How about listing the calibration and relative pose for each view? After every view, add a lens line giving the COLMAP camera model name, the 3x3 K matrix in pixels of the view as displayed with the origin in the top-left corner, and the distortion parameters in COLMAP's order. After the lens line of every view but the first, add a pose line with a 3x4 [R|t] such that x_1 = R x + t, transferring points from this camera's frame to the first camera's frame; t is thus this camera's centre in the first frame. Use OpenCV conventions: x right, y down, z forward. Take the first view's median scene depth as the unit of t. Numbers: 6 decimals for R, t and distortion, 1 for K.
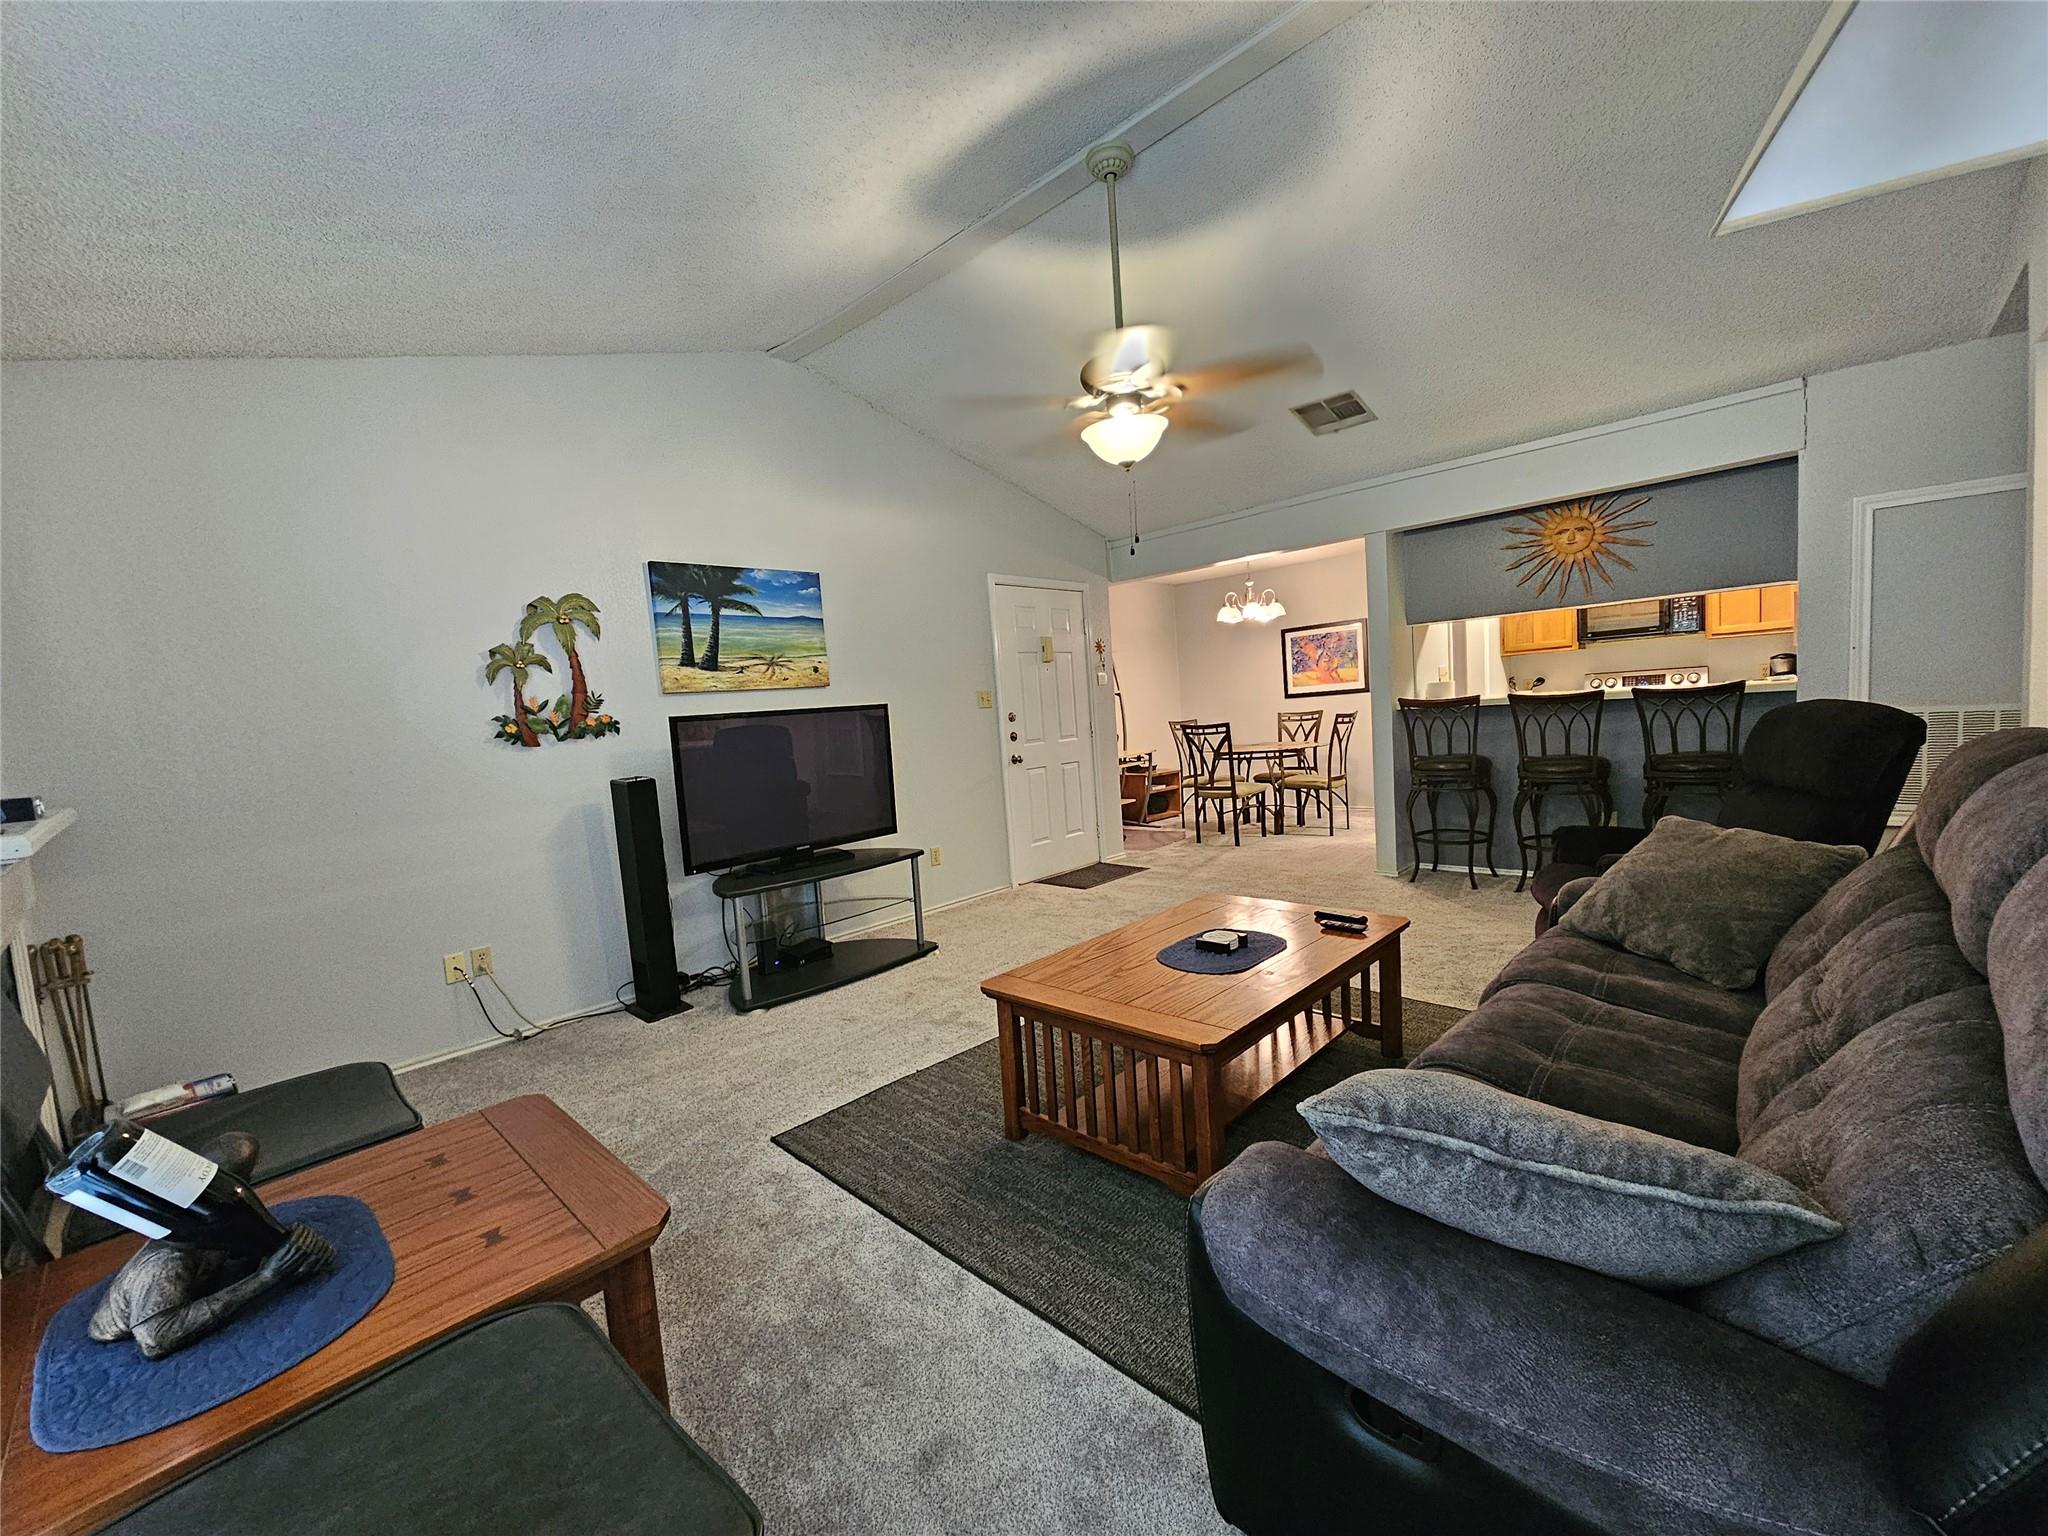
lens RADIAL K [[833.9, 0, 1020.4], [0, 833.9, 776.3], [0, 0, 1]] dist [-0.002152, -0.000048]
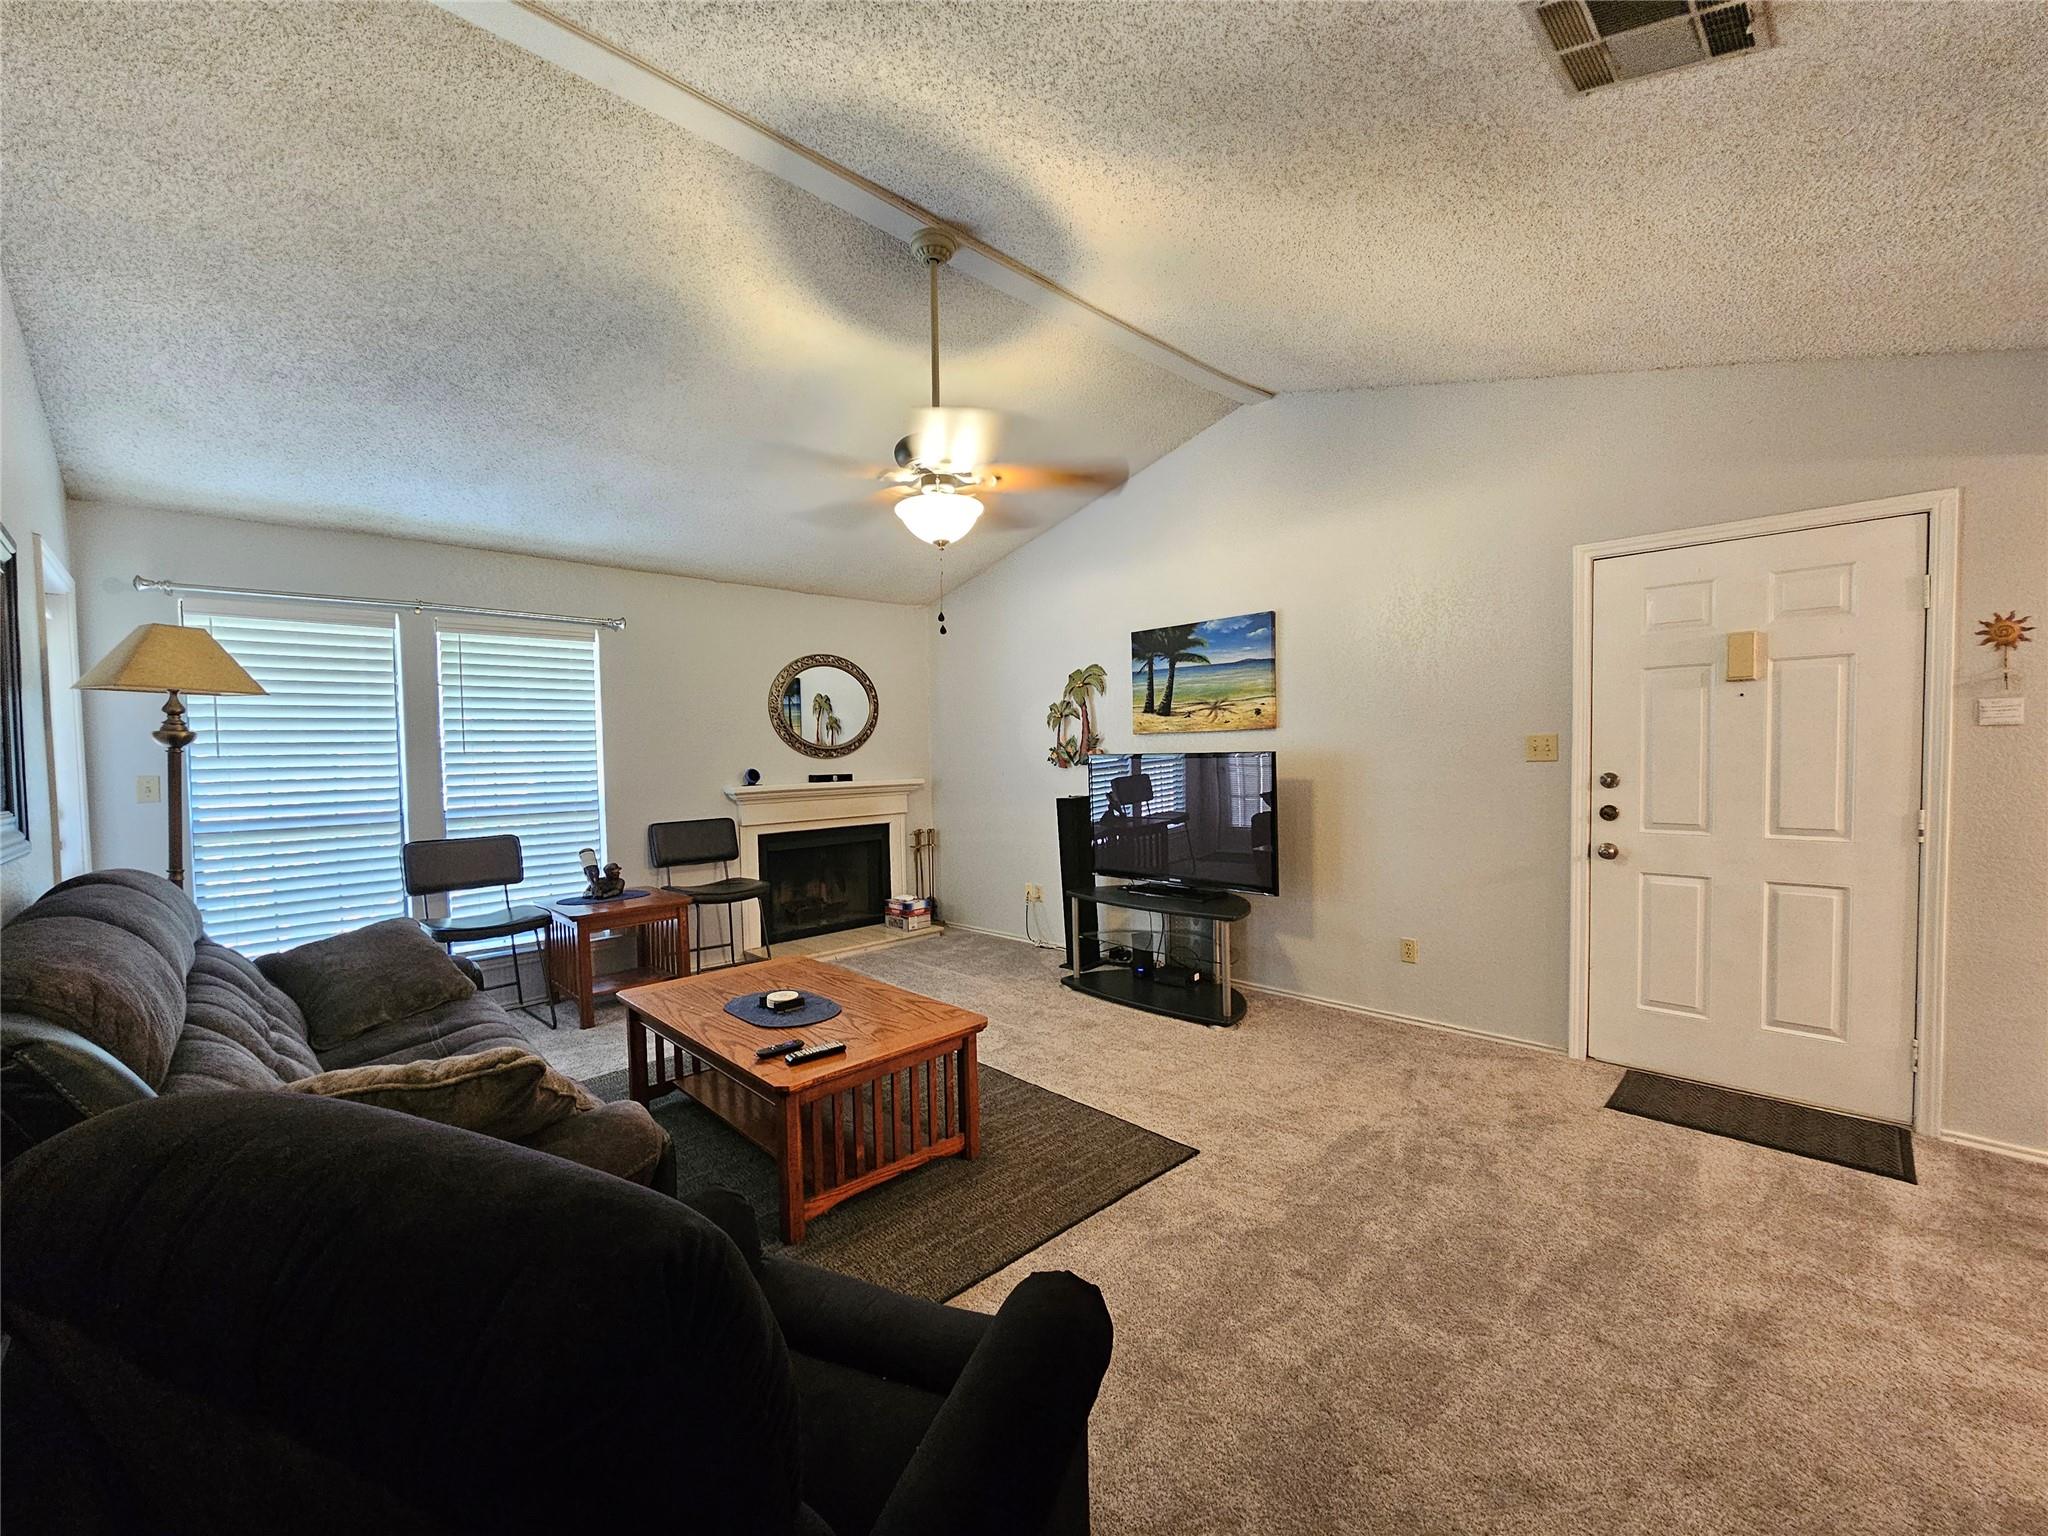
lens RADIAL K [[833.9, 0, 1024.7], [0, 833.9, 777.4], [0, 0, 1]] dist [-0.002152, -0.000048]
pose [[-0.036475, 0.104747, -0.993830, 0.779046], [-0.060900, 0.992410, 0.106832, -0.144907], [0.997477, 0.064421, -0.029819, 0.788902]]
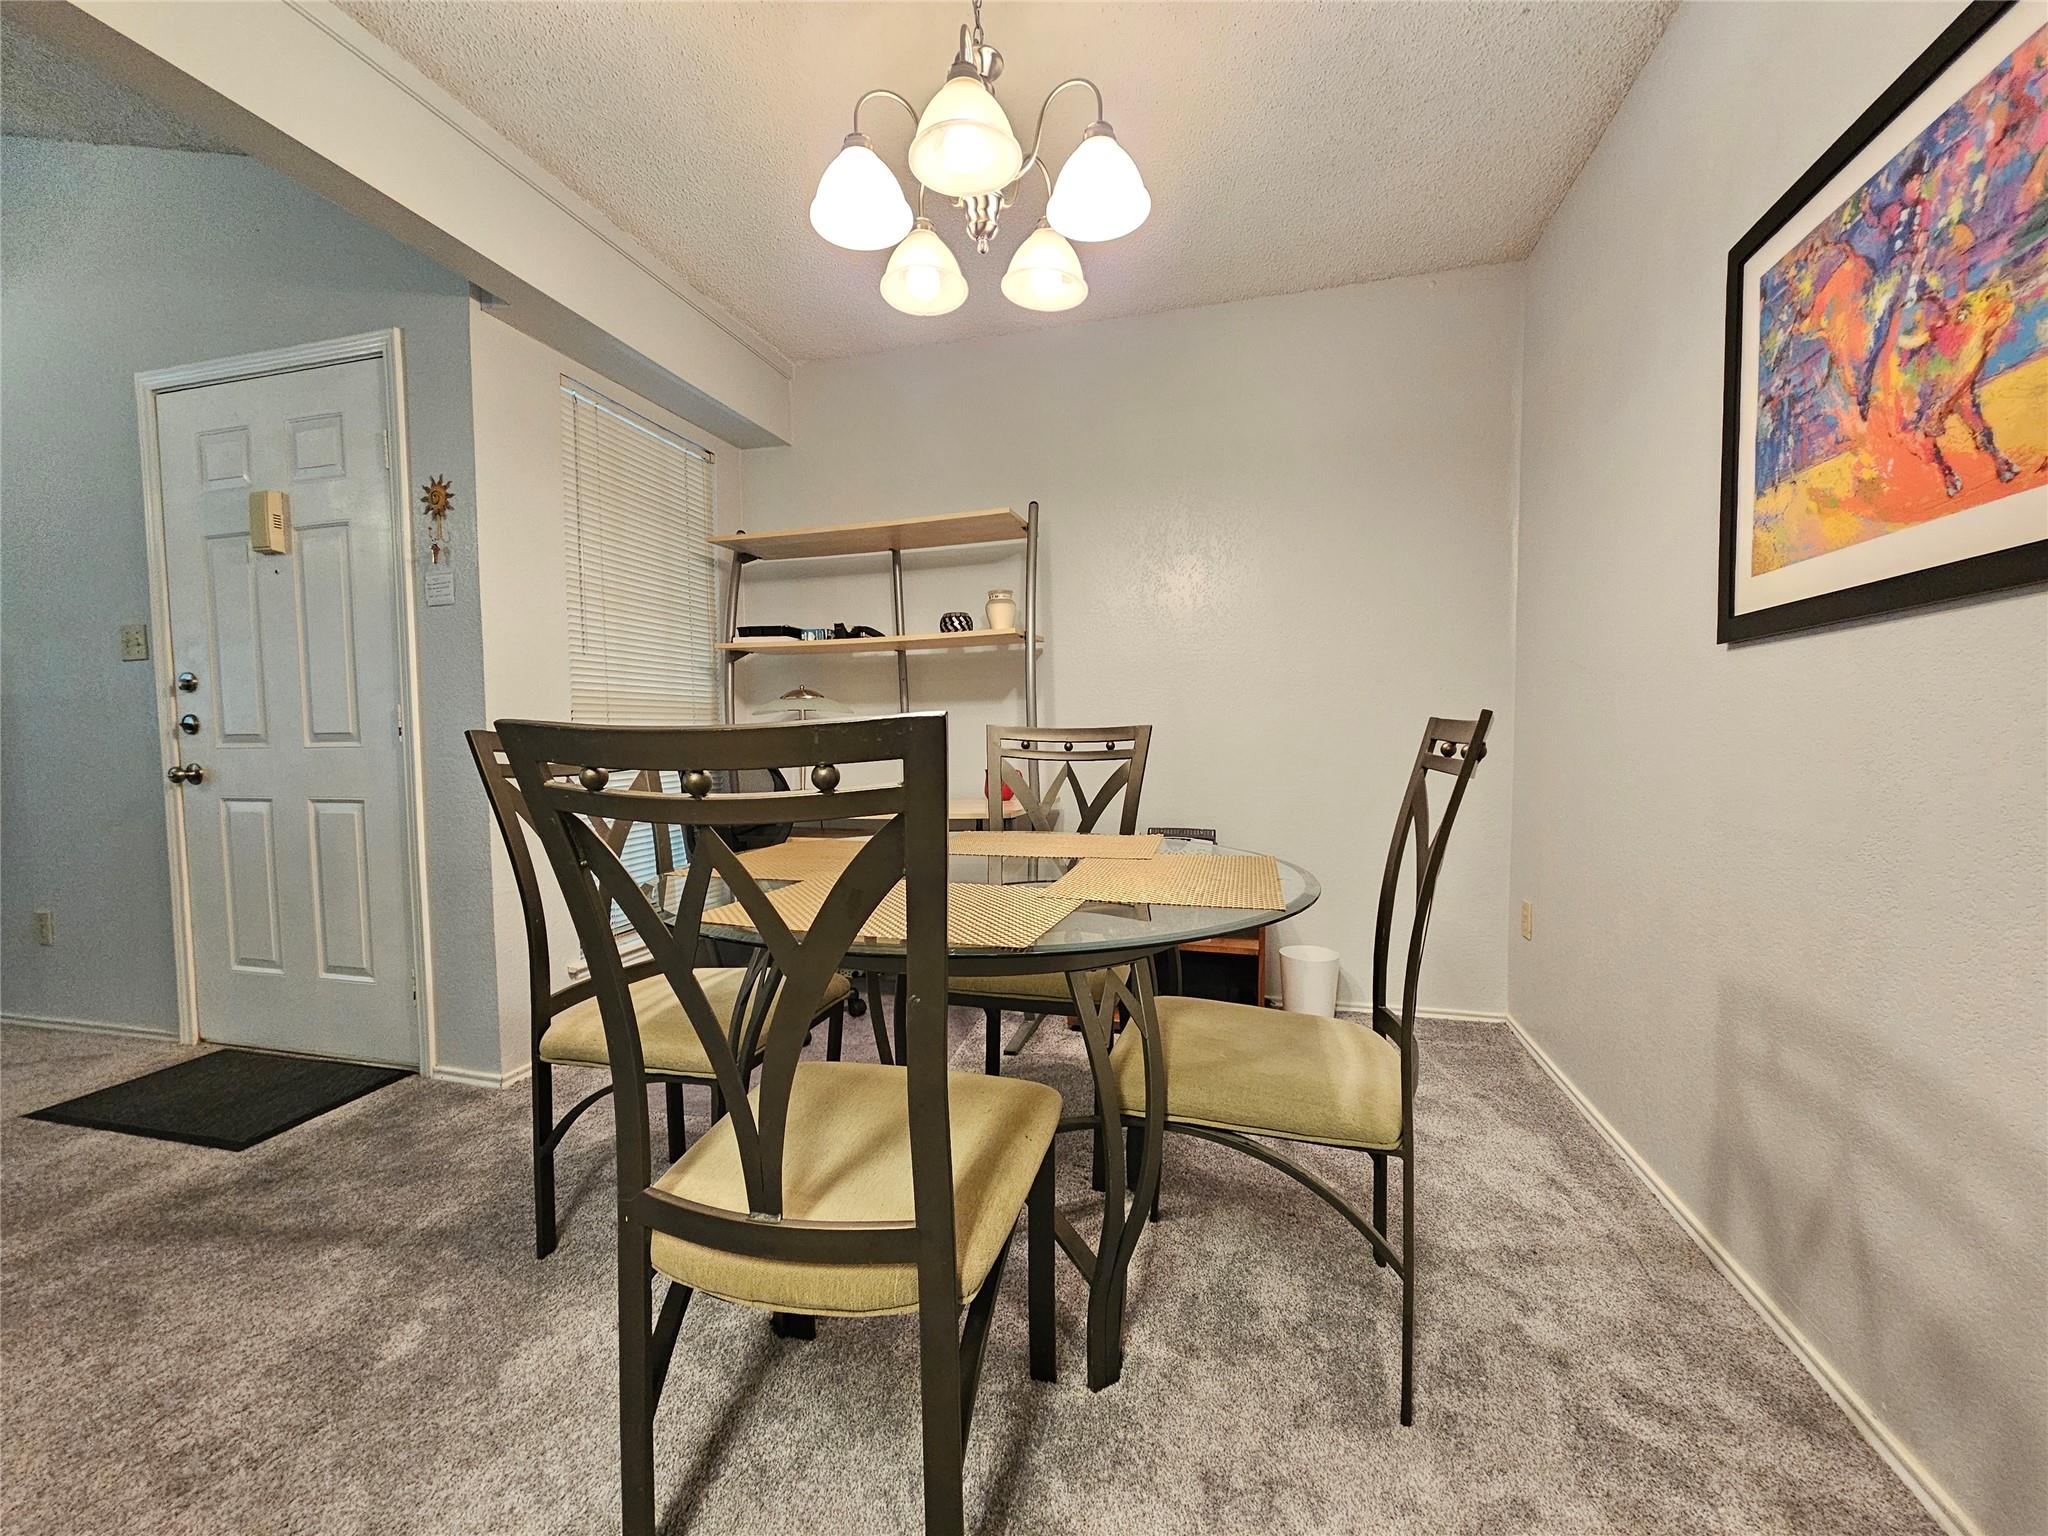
lens RADIAL K [[833.9, 0, 1022.9], [0, 833.9, 780.5], [0, 0, 1]] dist [-0.002152, -0.000048]
pose [[0.468965, 0.117761, -0.875331, 0.806777], [-0.096686, 0.991960, 0.081651, -0.129353], [0.877908, 0.046341, 0.476581, 1.556378]]
